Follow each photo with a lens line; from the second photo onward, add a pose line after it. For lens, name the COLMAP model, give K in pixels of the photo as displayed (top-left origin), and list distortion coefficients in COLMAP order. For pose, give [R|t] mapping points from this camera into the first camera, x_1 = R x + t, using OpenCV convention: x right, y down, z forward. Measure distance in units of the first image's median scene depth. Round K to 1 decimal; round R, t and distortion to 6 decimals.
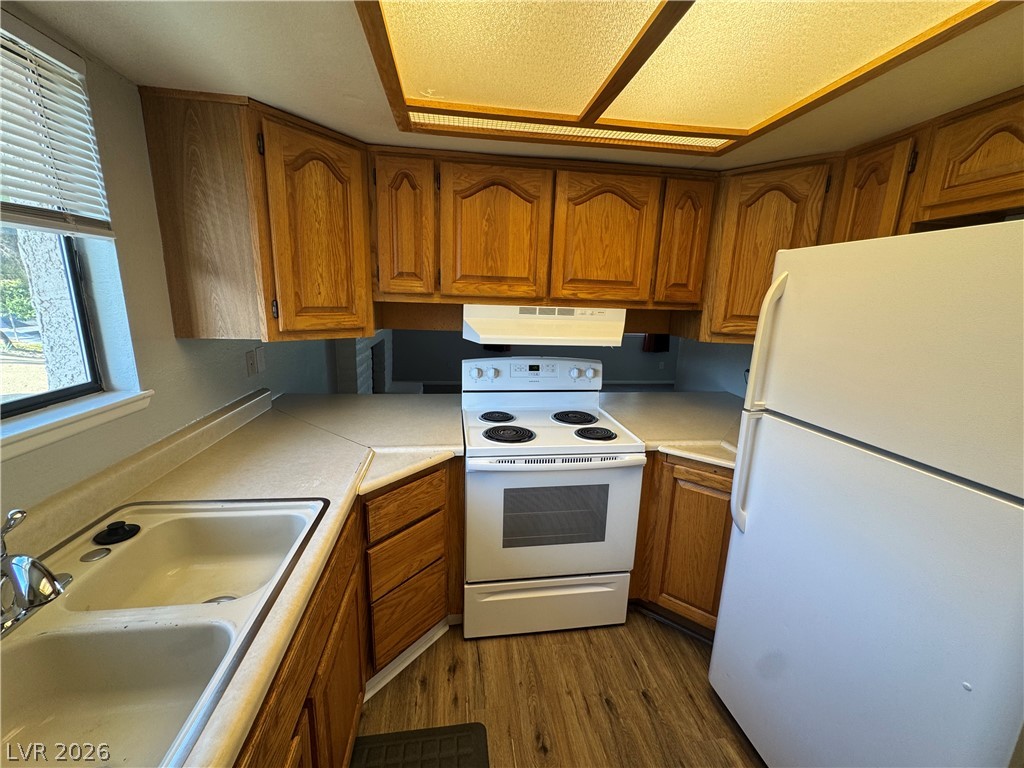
lens RADIAL K [[411.9, 0, 512.0], [0, 411.9, 384.0], [0, 0, 1]] dist [-0.003044, 0.000191]
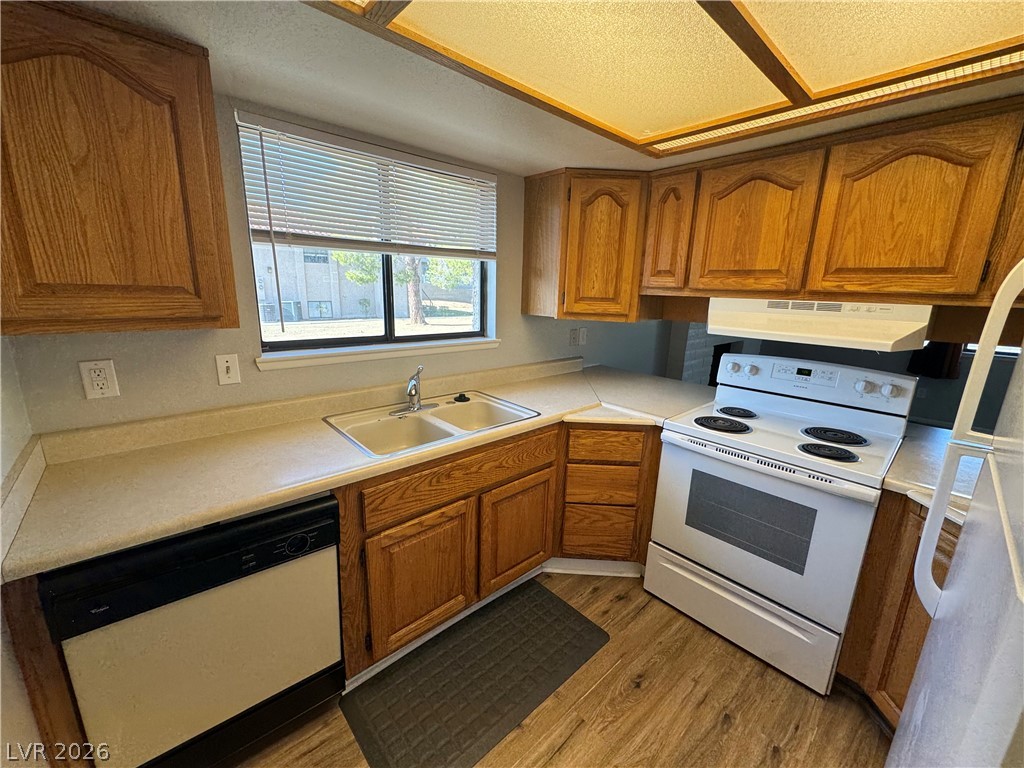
lens RADIAL K [[411.9, 0, 512.0], [0, 411.9, 384.0], [0, 0, 1]] dist [-0.003044, 0.000191]
pose [[0.555642, 0.171732, -0.813492, 0.538023], [-0.186899, 0.979193, 0.079055, 0.042340], [0.810142, 0.108114, 0.576178, -0.017761]]
